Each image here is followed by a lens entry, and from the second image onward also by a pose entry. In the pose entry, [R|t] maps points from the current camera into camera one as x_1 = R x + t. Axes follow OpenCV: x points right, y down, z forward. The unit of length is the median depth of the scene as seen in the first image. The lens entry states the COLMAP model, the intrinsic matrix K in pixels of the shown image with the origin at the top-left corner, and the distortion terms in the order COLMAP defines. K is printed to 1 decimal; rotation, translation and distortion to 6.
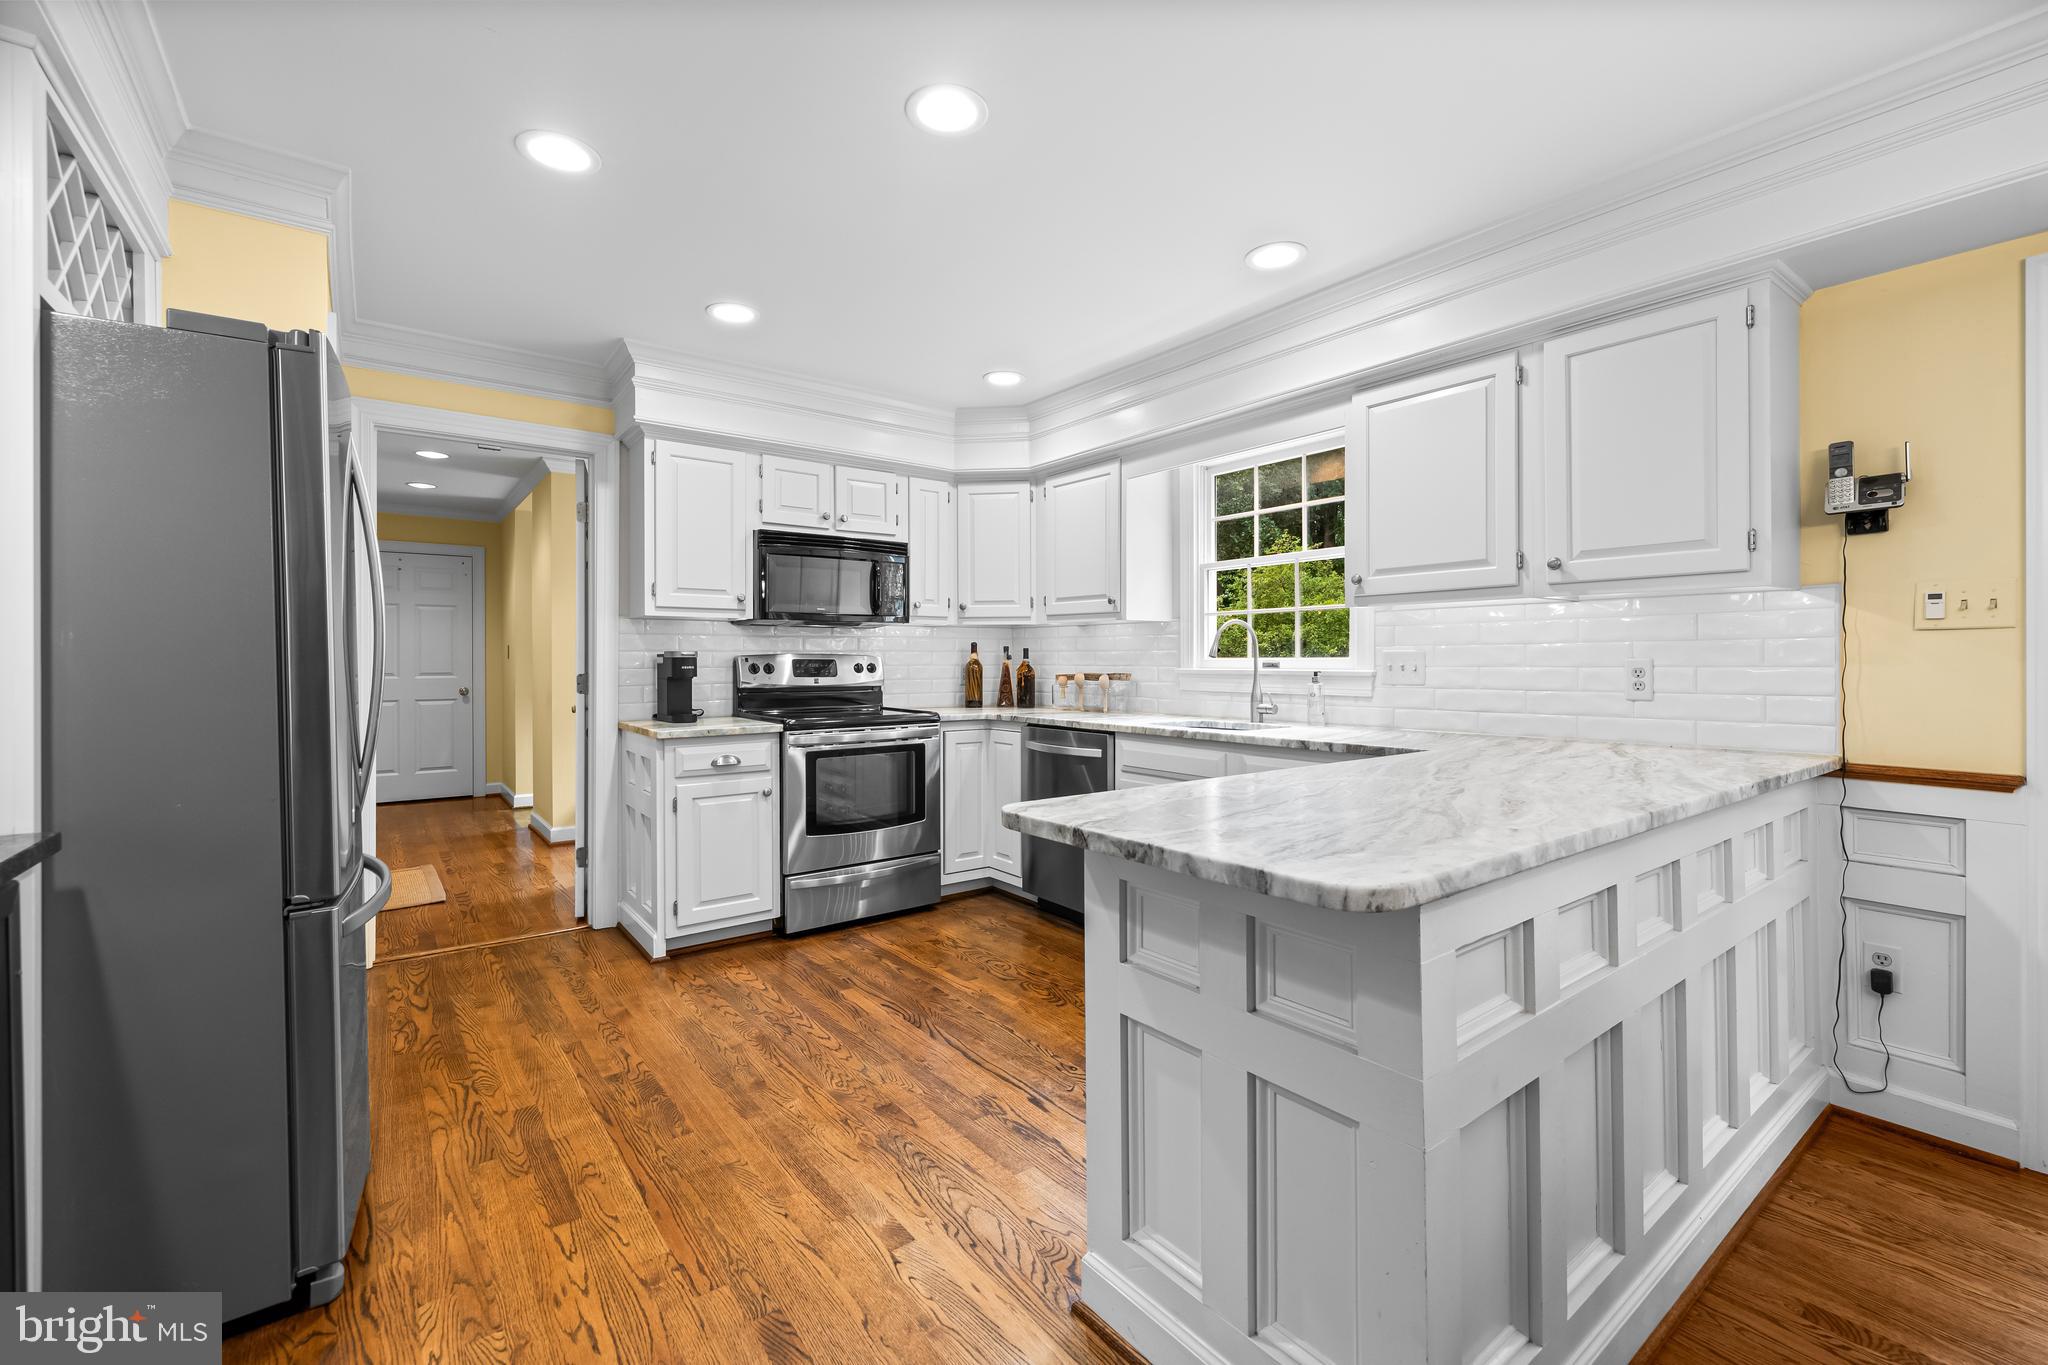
lens RADIAL K [[863.7, 0, 1025.4], [0, 863.7, 657.6], [0, 0, 1]] dist [0.004017, 0.000423]
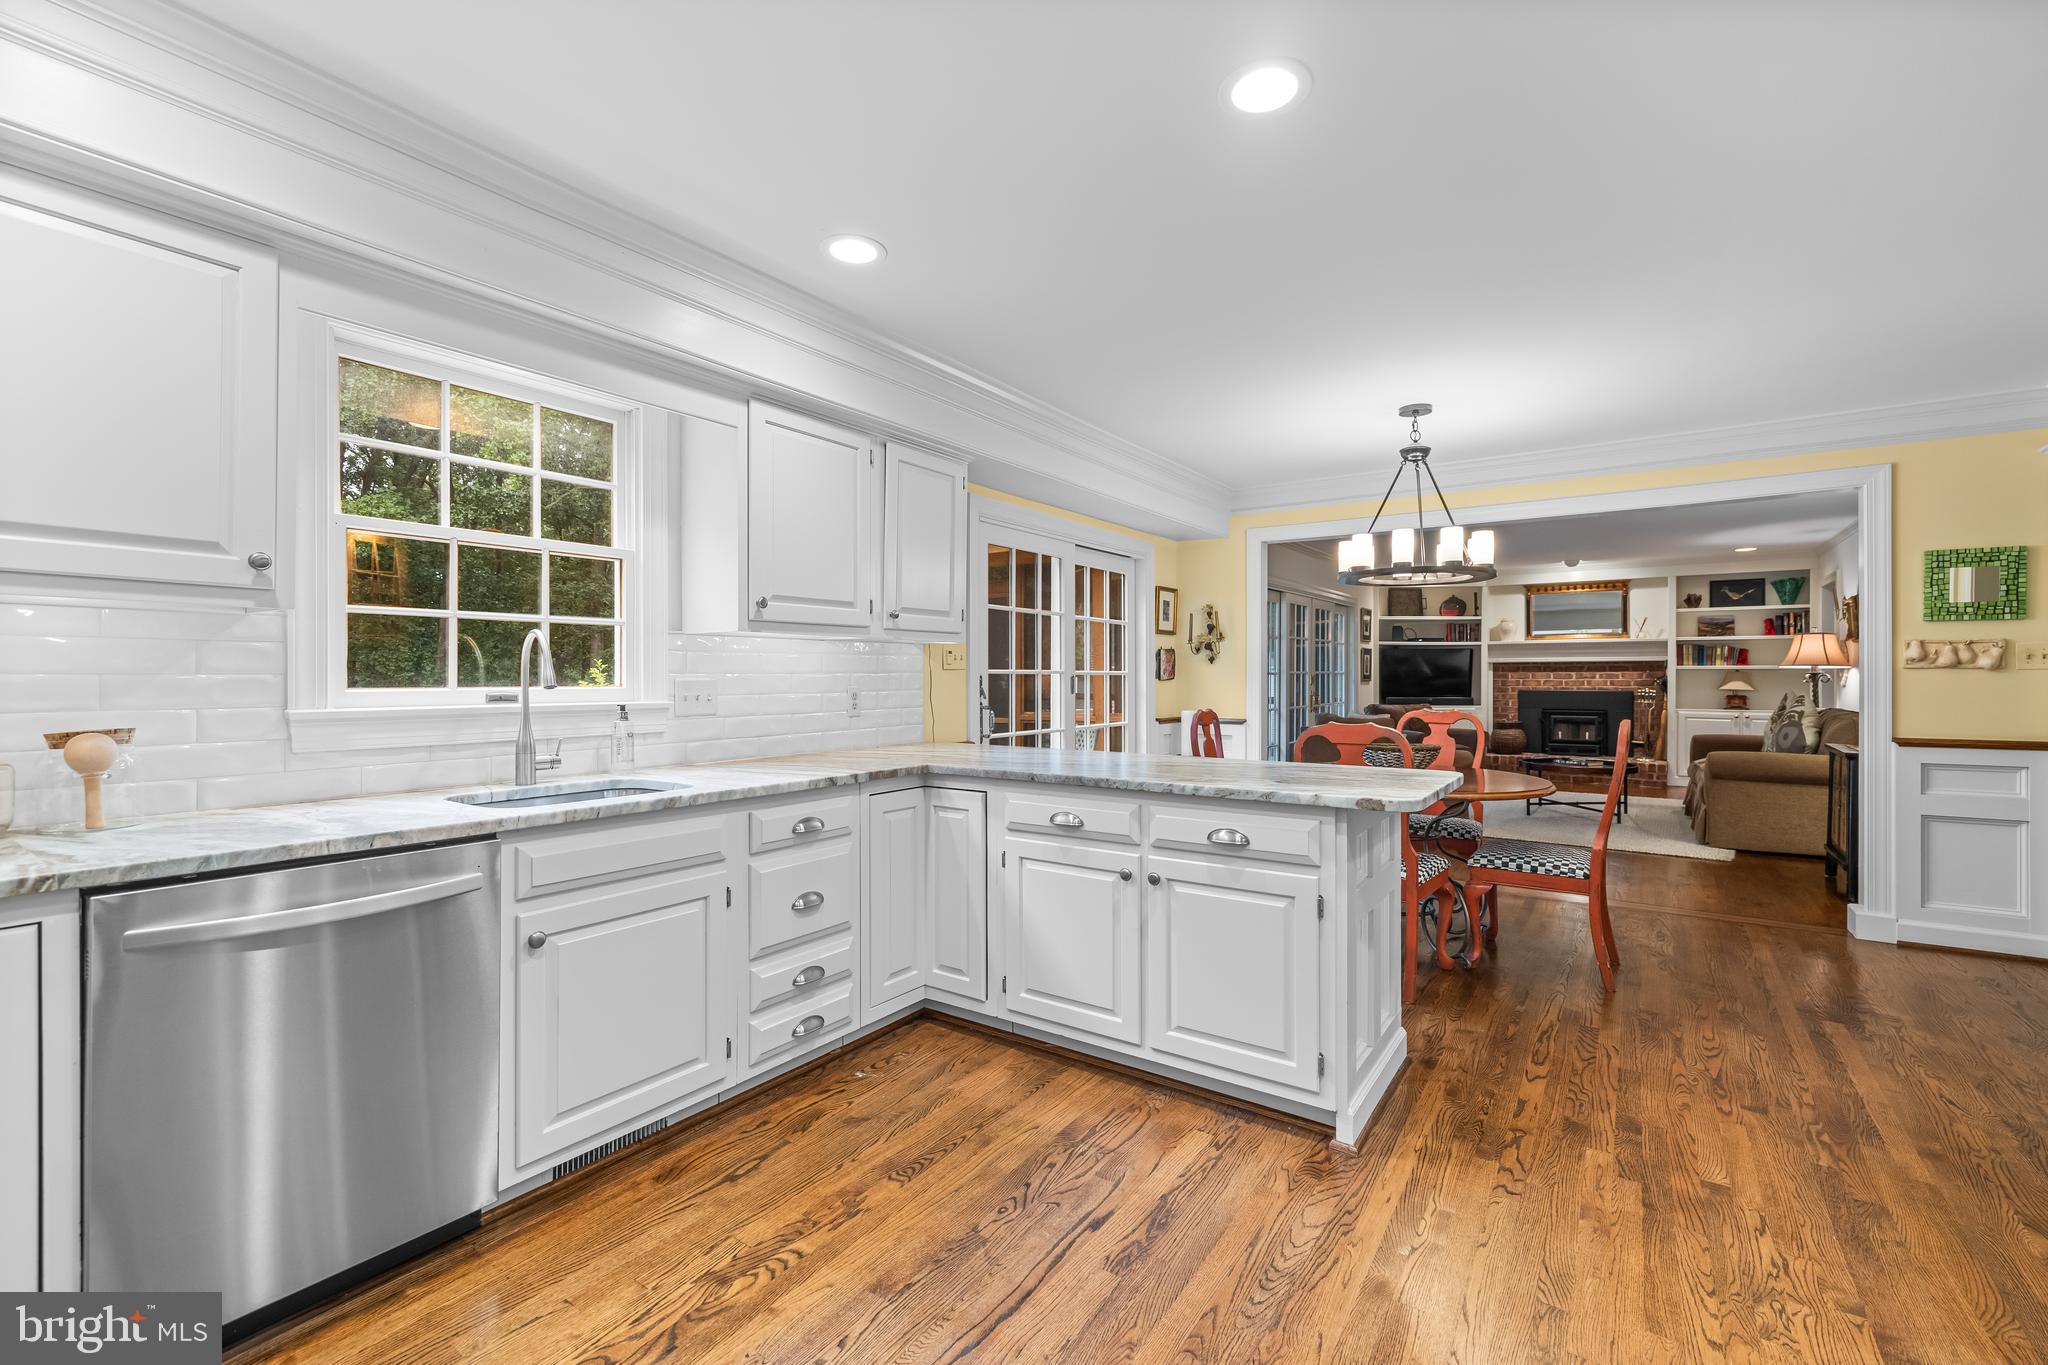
lens RADIAL K [[863.7, 0, 1027.4], [0, 863.7, 676.0], [0, 0, 1]] dist [0.004017, 0.000423]
pose [[-0.299798, 0.001771, 0.954001, -0.740898], [-0.002127, 0.999995, -0.002525, -0.012853], [-0.954000, -0.002786, -0.299793, 1.272284]]
